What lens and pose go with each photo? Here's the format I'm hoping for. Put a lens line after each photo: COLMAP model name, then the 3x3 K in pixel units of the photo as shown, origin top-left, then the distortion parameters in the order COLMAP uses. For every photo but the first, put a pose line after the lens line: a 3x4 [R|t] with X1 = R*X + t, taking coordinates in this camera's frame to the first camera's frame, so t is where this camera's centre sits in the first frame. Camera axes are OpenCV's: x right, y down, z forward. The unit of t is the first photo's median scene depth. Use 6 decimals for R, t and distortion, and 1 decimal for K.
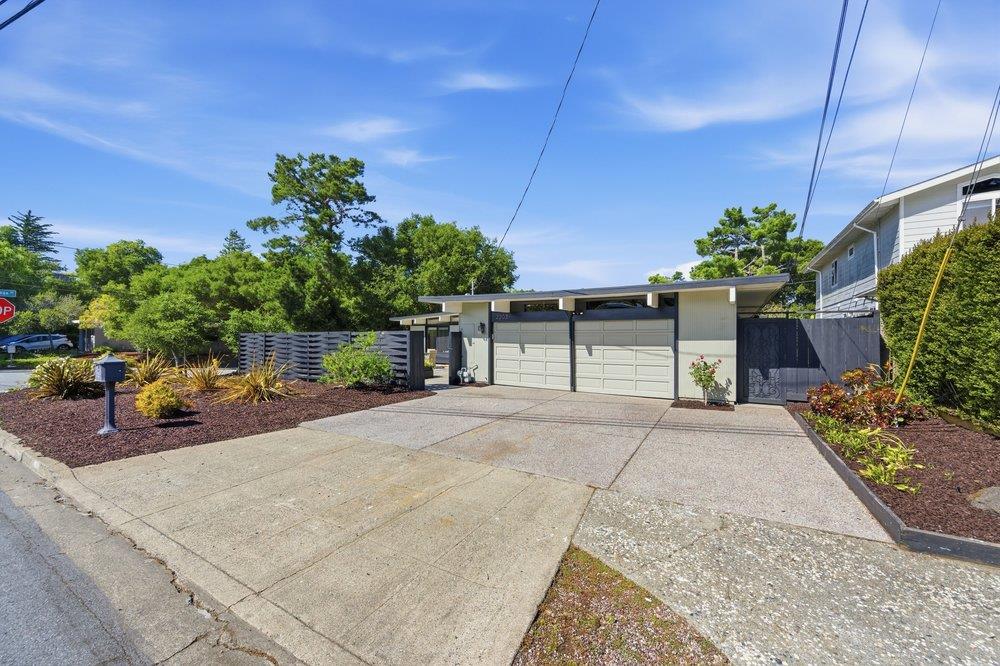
lens RADIAL K [[390.3, 0, 502.8], [0, 390.3, 336.6], [0, 0, 1]] dist [0.008158, -0.002442]
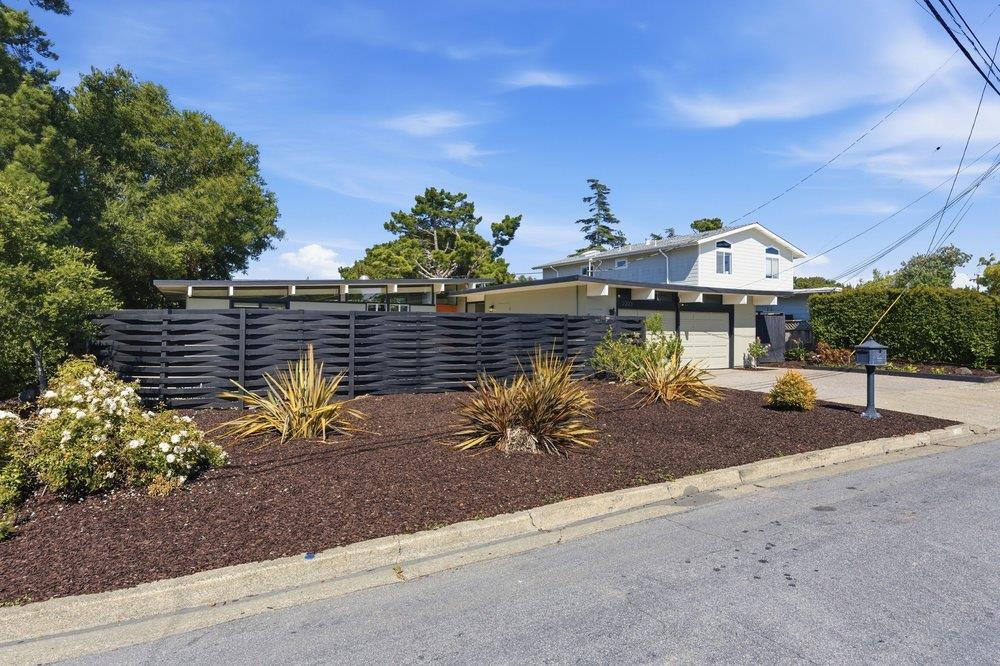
lens RADIAL K [[543.9, 0, 503.1], [0, 543.9, 327.4], [0, 0, 1]] dist [-0.016972, 0.000205]
pose [[0.489668, 0.002540, 0.871905, -0.750867], [-0.011074, 0.999933, 0.003306, 0.005099], [-0.871839, -0.011274, 0.489663, 0.322362]]
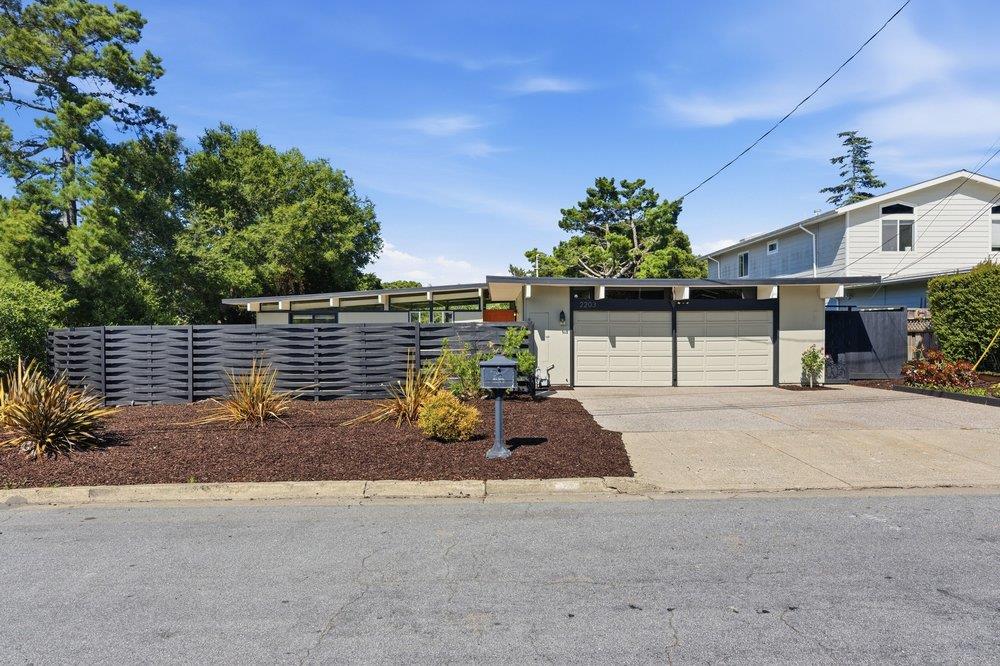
lens RADIAL K [[590.2, 0, 509.5], [0, 590.2, 340.7], [0, 0, 1]] dist [0.002759, 0.004958]
pose [[0.848712, -0.019397, 0.528499, -0.445904], [0.008206, 0.999690, 0.023513, -0.002631], [-0.528791, -0.015619, 0.848608, 0.003183]]
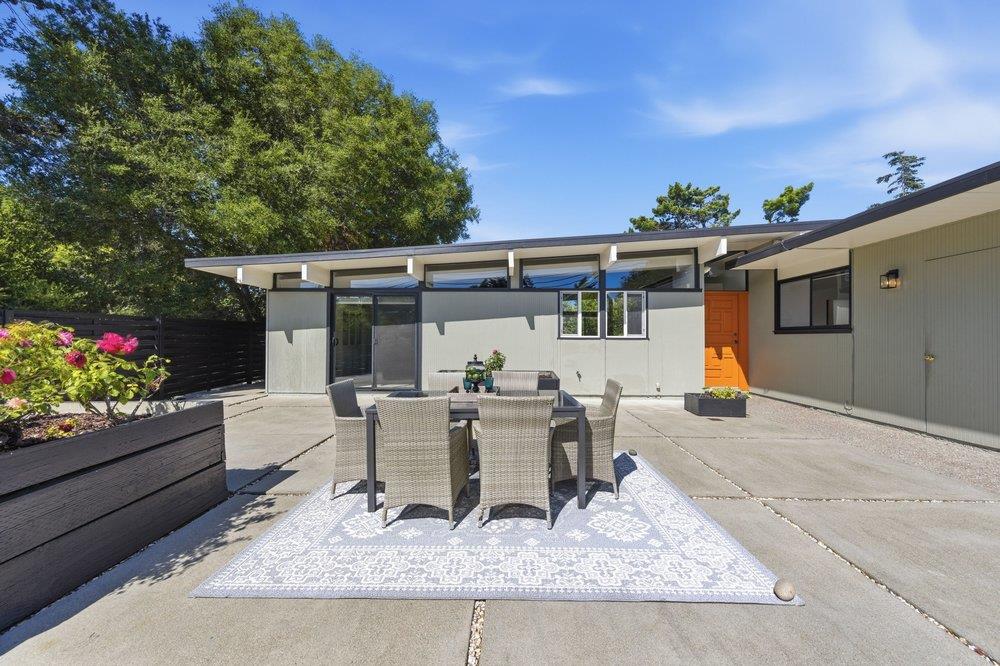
lens RADIAL K [[390.3, 0, 504.2], [0, 390.3, 331.7], [0, 0, 1]] dist [0.008158, -0.002442]
pose [[0.867066, 0.008598, 0.498120, -0.259638], [-0.000854, 0.999875, -0.015773, 0.011739], [-0.498193, 0.013251, 0.866965, 0.713174]]
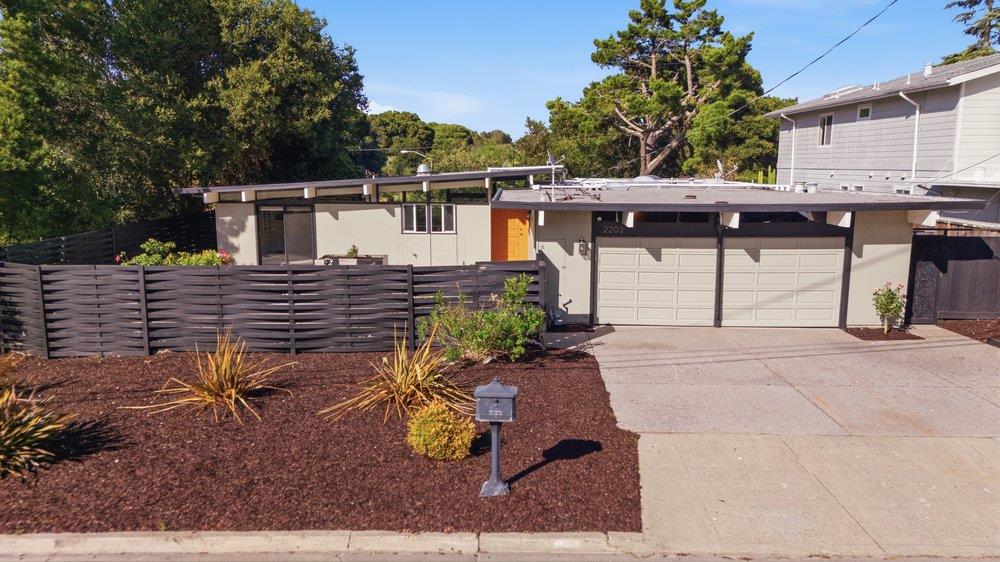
lens RADIAL K [[733.1, 0, 503.8], [0, 733.1, 289.7], [0, 0, 1]] dist [0.076058, -0.068964]
pose [[0.866798, -0.089223, 0.490612, -0.448378], [0.003361, 0.984886, 0.173173, -0.093906], [-0.498647, -0.148458, 0.853997, -0.020185]]
